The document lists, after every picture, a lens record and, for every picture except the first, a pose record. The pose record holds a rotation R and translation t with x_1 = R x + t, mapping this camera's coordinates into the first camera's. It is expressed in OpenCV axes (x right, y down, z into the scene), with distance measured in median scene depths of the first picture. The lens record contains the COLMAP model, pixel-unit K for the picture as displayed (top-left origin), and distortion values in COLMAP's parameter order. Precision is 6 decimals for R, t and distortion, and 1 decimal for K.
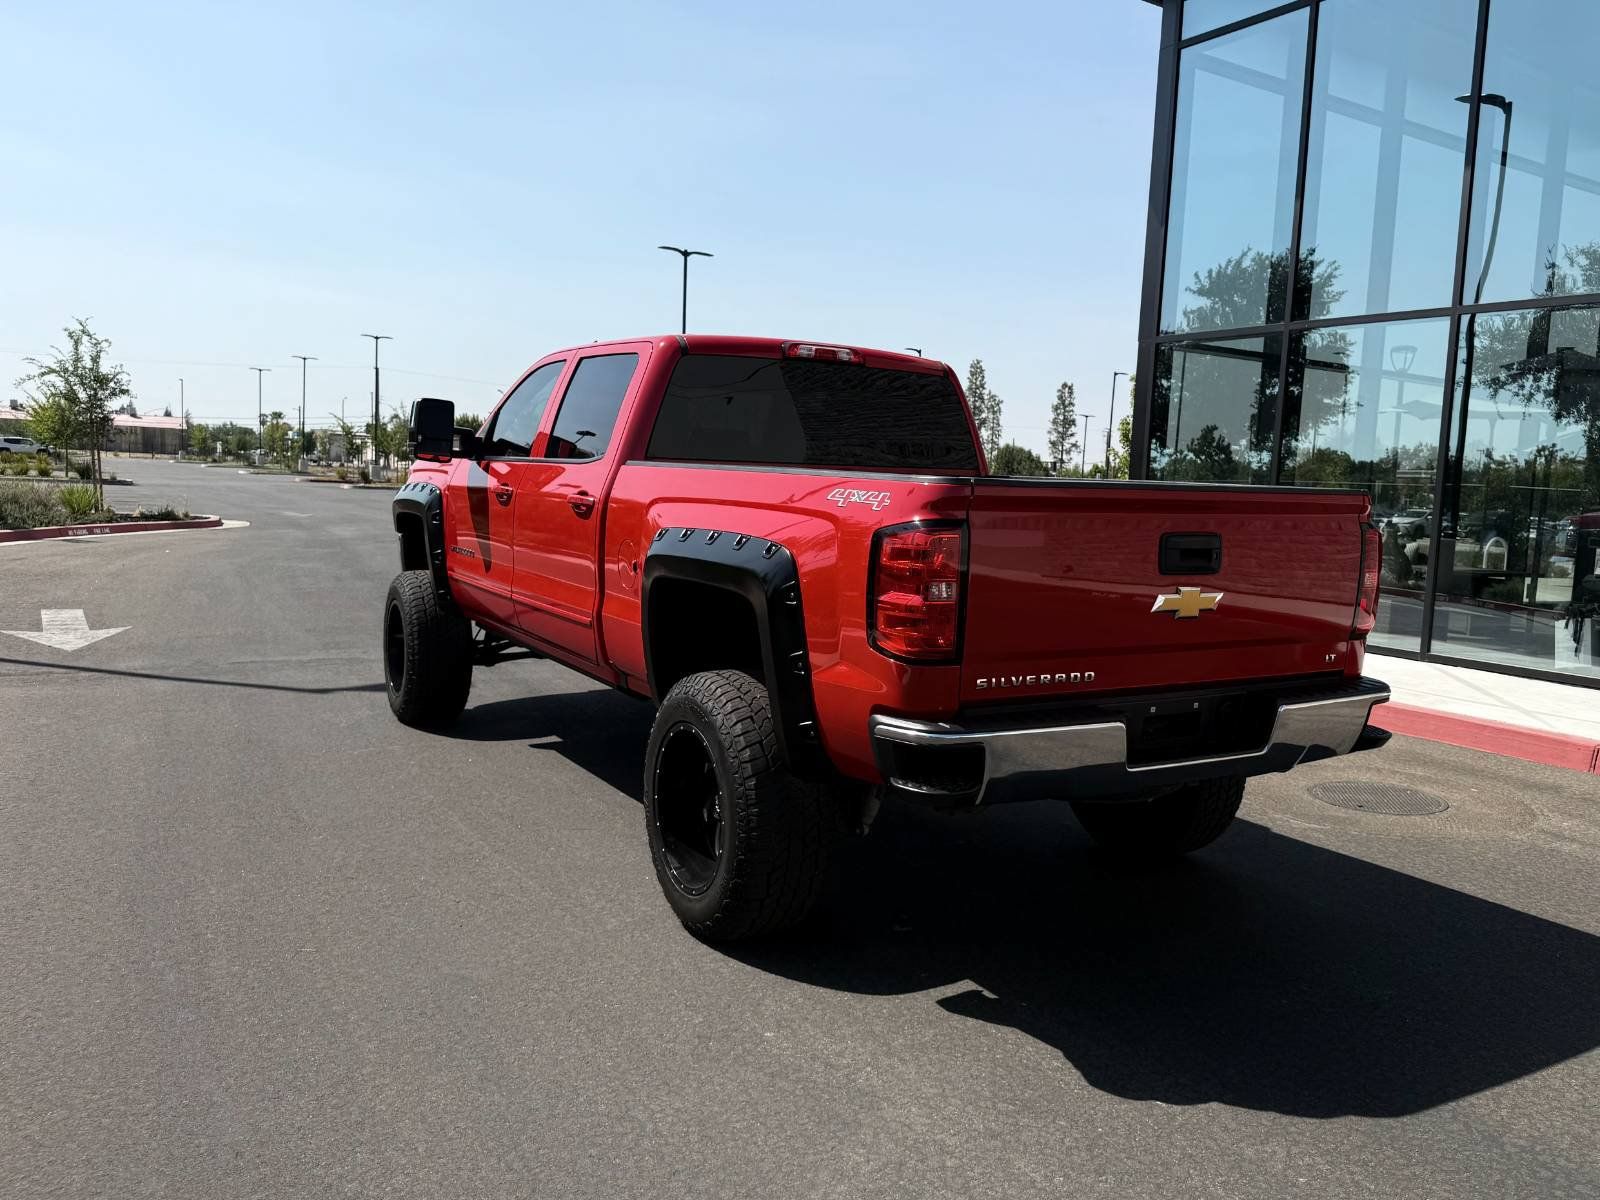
lens RADIAL K [[1237.6, 0, 804.4], [0, 1237.6, 594.1], [0, 0, 1]] dist [0.009848, -0.015365]
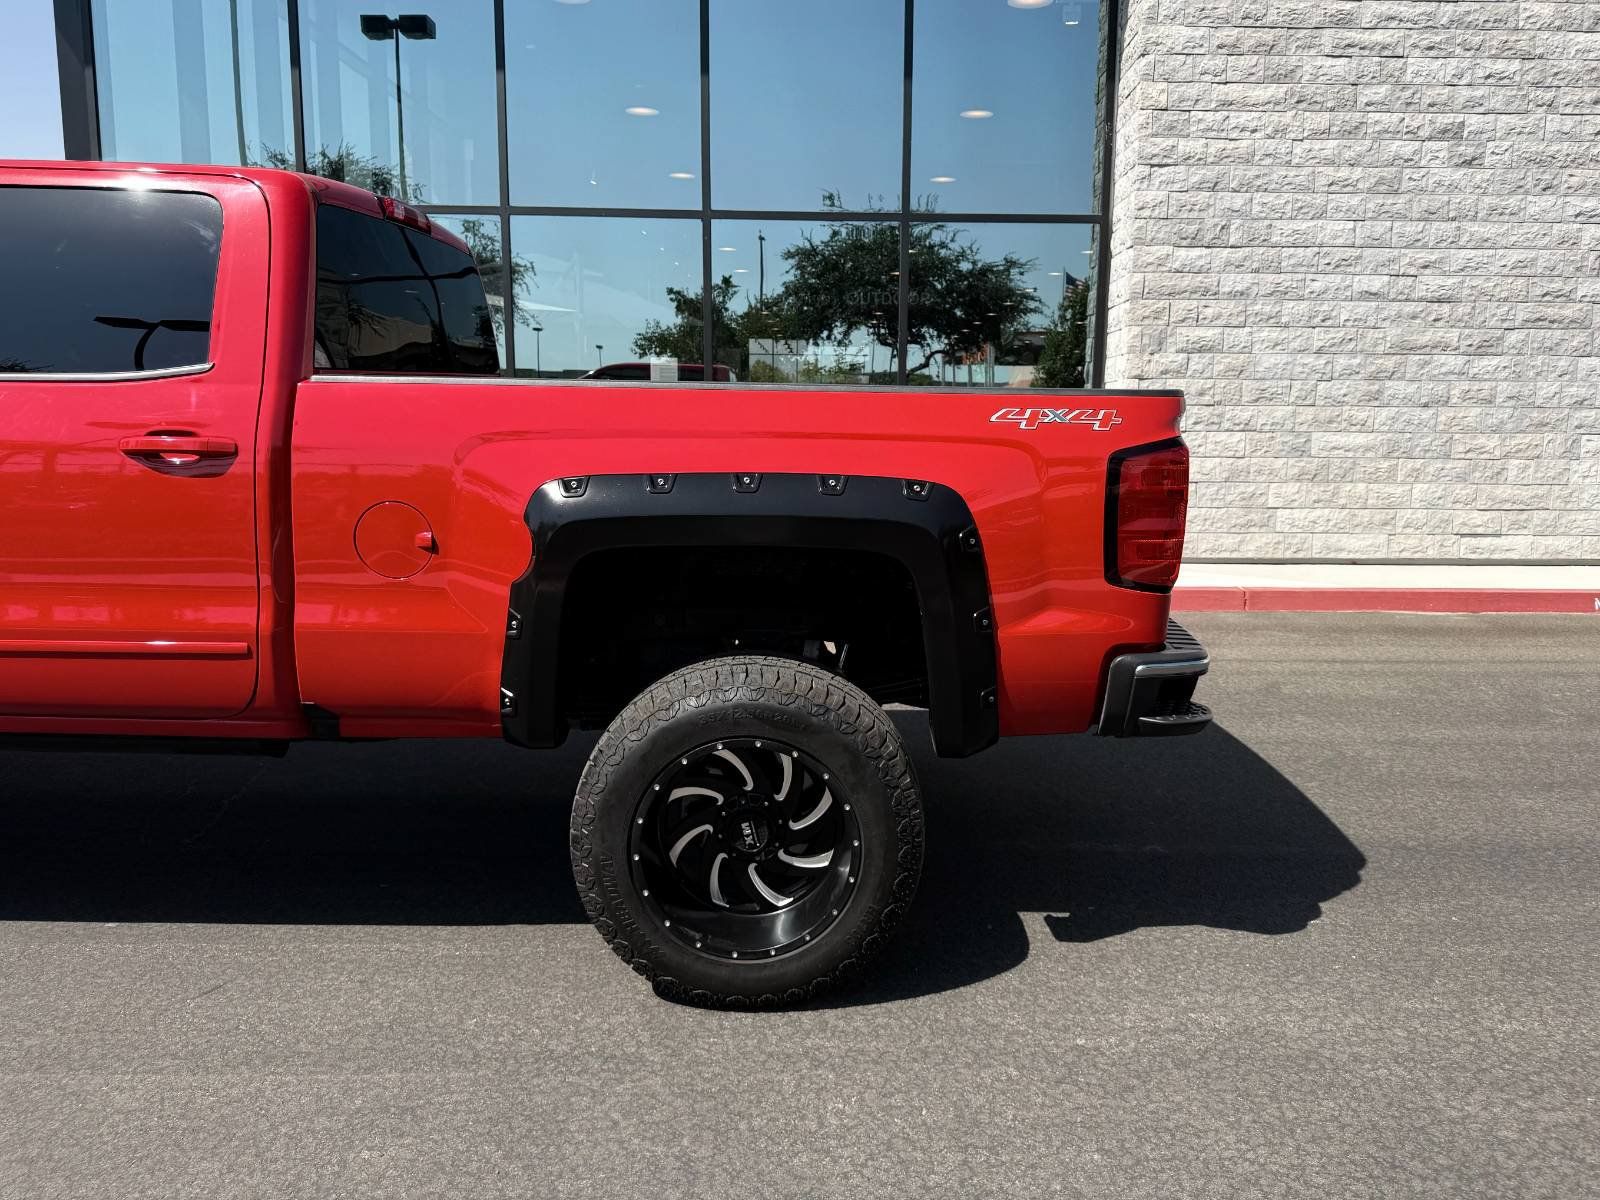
lens RADIAL K [[1237.6, 0, 804.4], [0, 1237.6, 594.1], [0, 0, 1]] dist [0.009848, -0.015365]
pose [[0.529434, -0.167499, 0.831651, -0.822485], [0.093326, 0.985864, 0.139147, -0.095535], [-0.843202, 0.003946, 0.537582, 0.712312]]
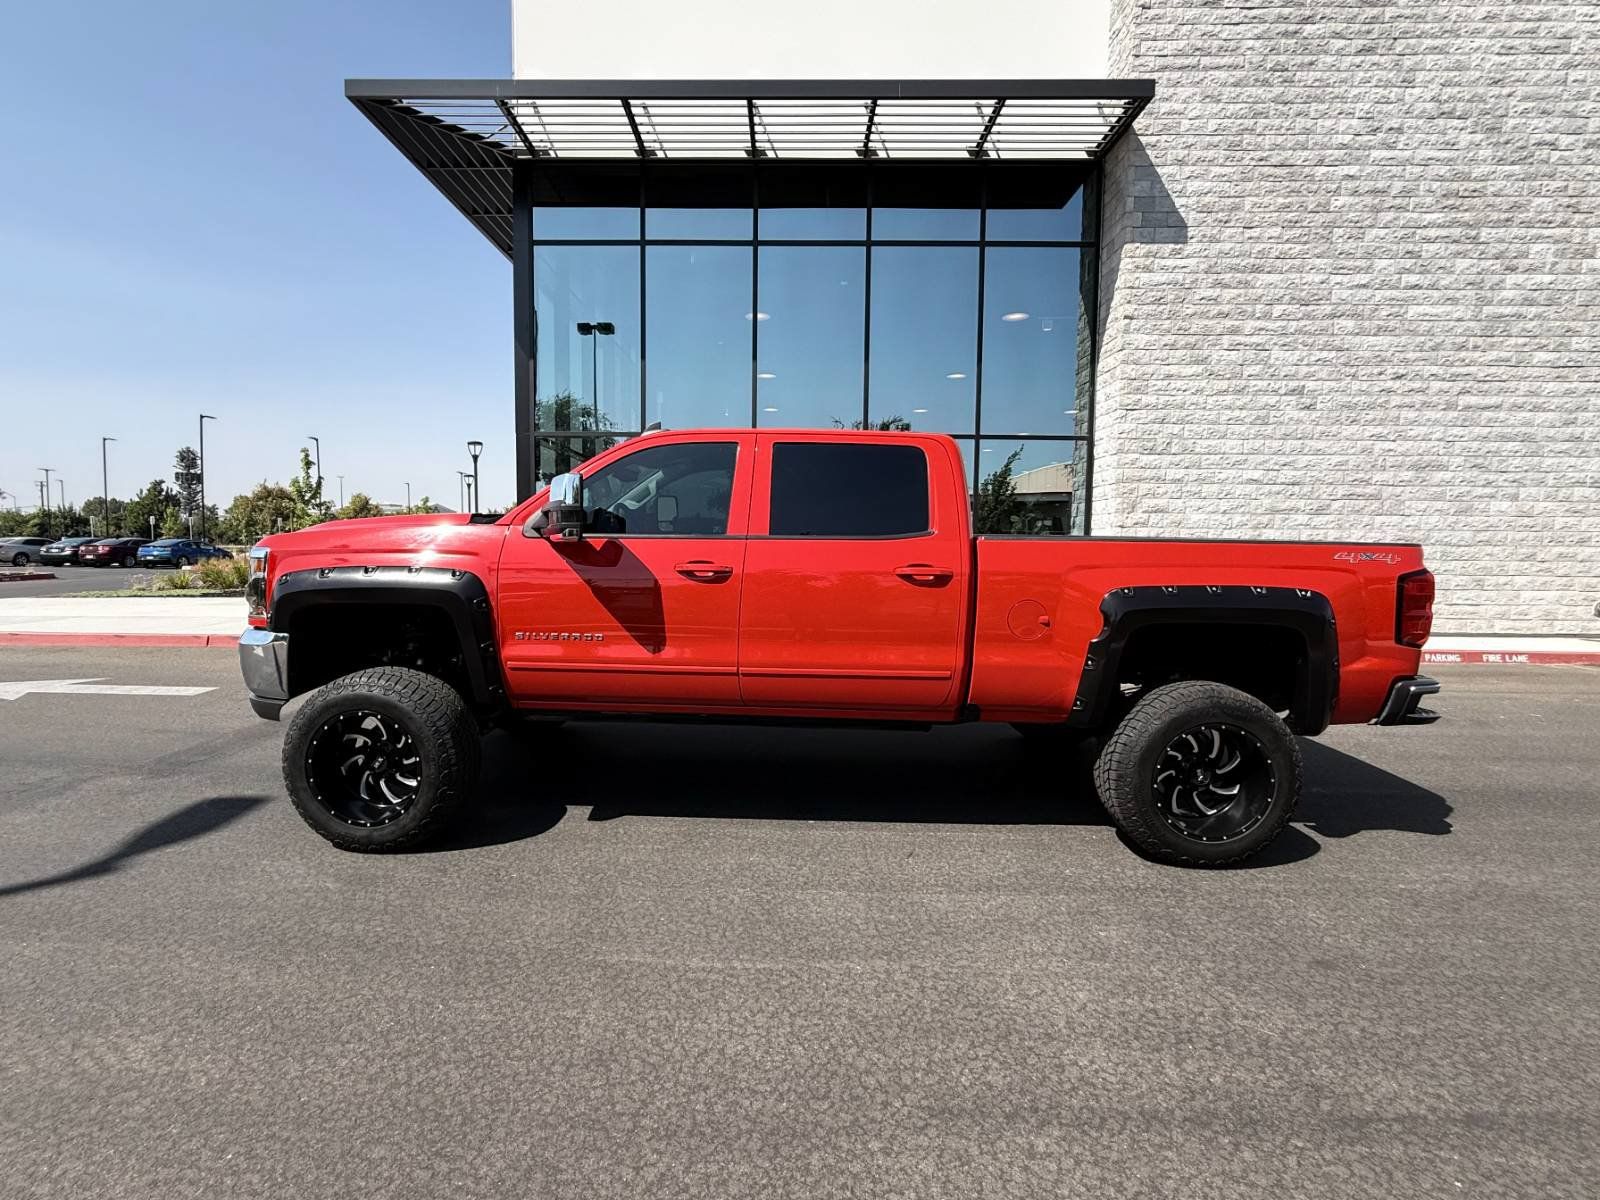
lens RADIAL K [[730.7, 0, 787.1], [0, 730.7, 593.4], [0, 0, 1]] dist [-0.000679, -0.000174]
pose [[0.555069, -0.102277, 0.825493, -1.275123], [0.091612, 0.993891, 0.061541, -0.171249], [-0.826744, 0.041466, 0.561048, 1.140002]]
